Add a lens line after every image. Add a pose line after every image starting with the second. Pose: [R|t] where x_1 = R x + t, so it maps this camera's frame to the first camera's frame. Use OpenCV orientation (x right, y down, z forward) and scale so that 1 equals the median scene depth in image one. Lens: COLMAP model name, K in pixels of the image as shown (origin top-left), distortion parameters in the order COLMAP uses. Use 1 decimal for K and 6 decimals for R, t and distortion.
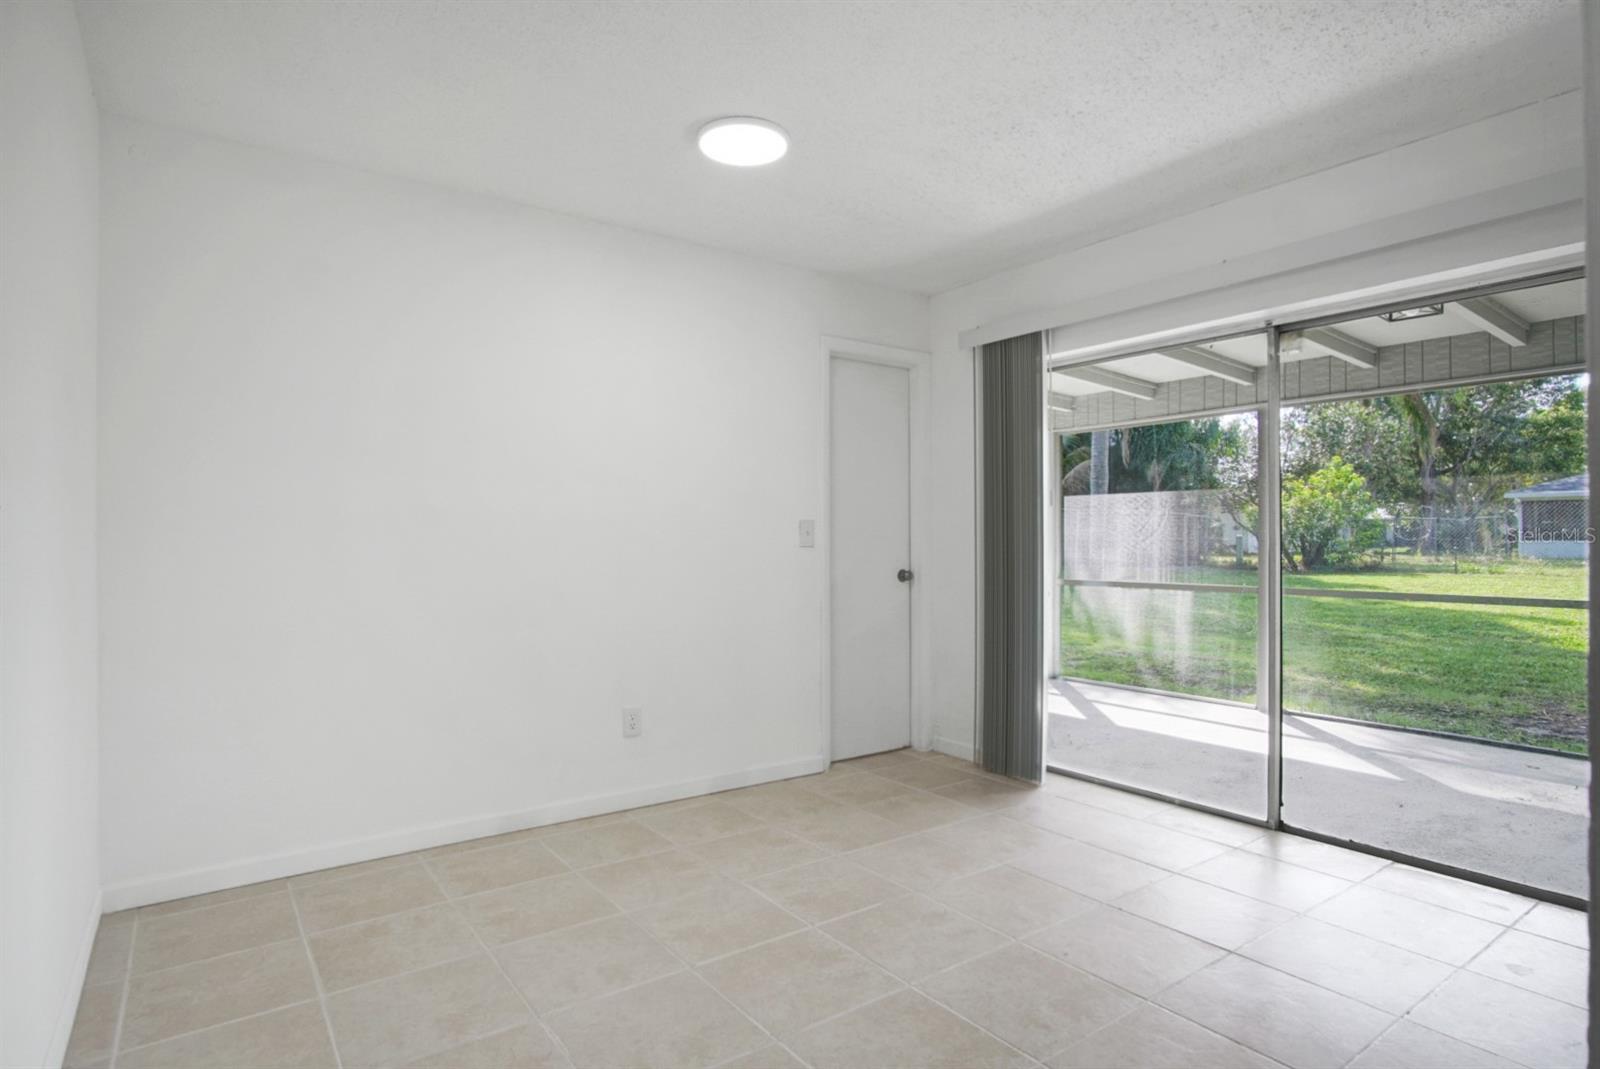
lens RADIAL K [[866.6, 0, 800.0], [0, 866.6, 534.5], [0, 0, 1]] dist [-0.000928, 0.000479]
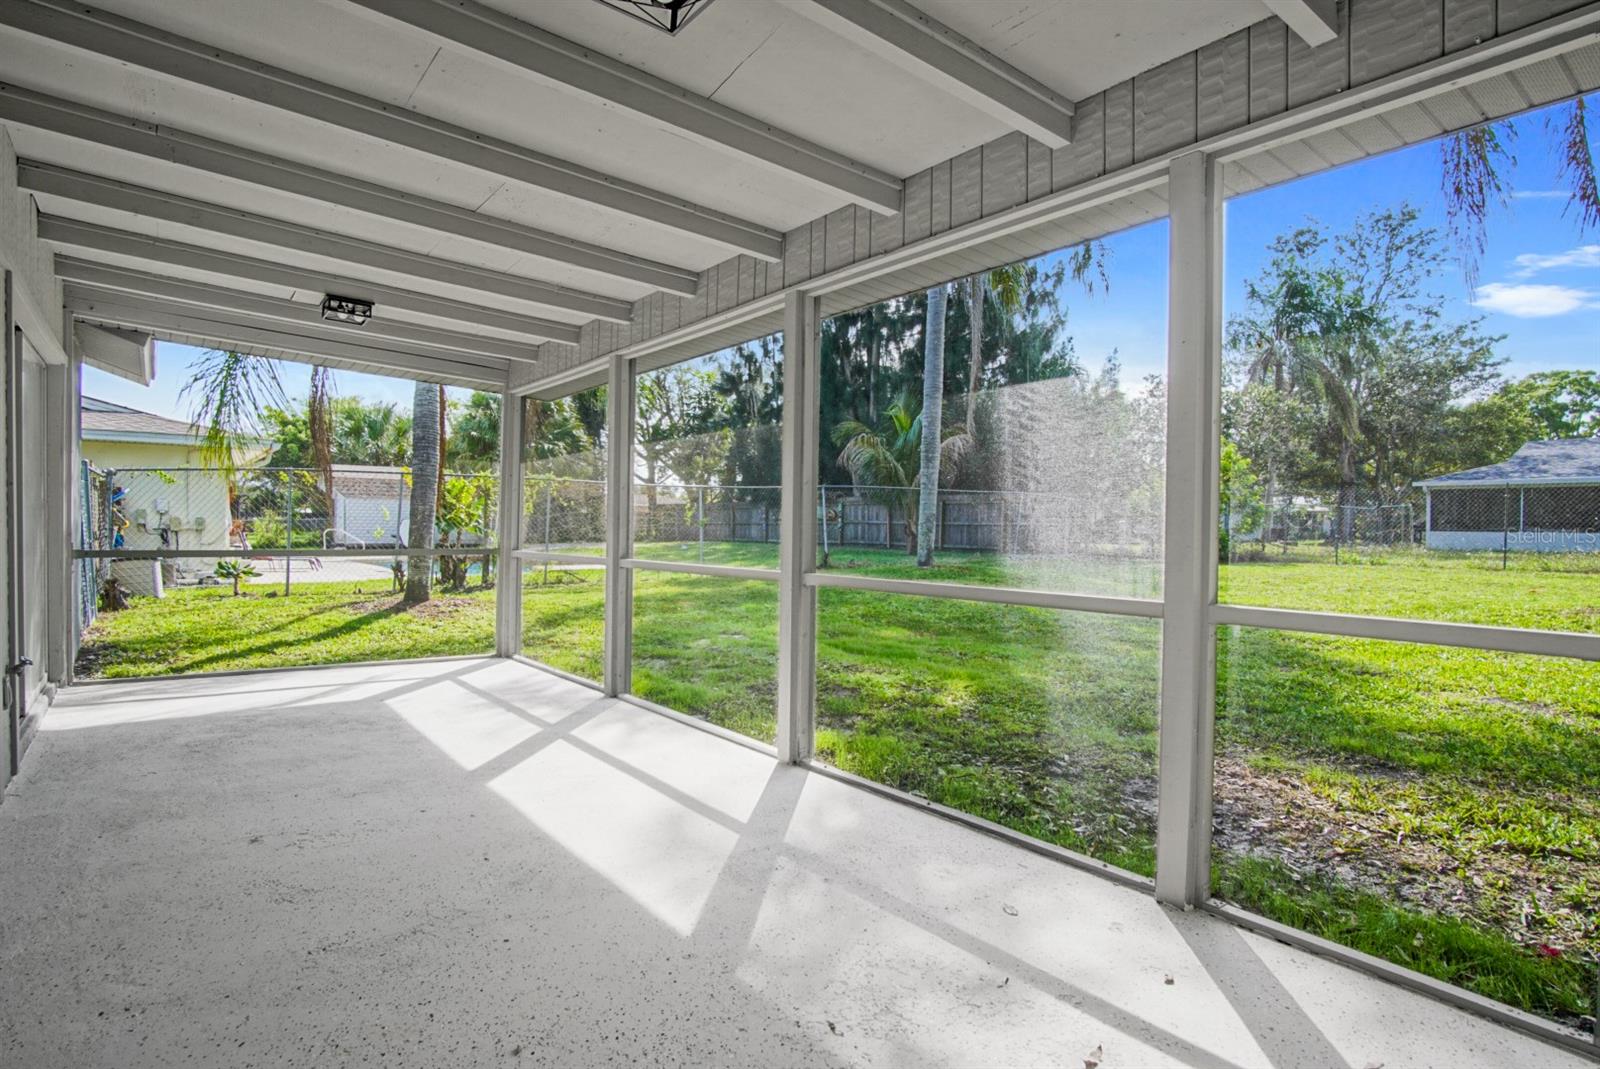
lens RADIAL K [[866.6, 0, 800.0], [0, 866.6, 534.5], [0, 0, 1]] dist [-0.000928, 0.000479]
pose [[0.999203, 0.011408, 0.038263, 0.154057], [-0.012031, 0.999798, 0.016098, 0.005386], [-0.038071, -0.016546, 0.999138, 0.107279]]
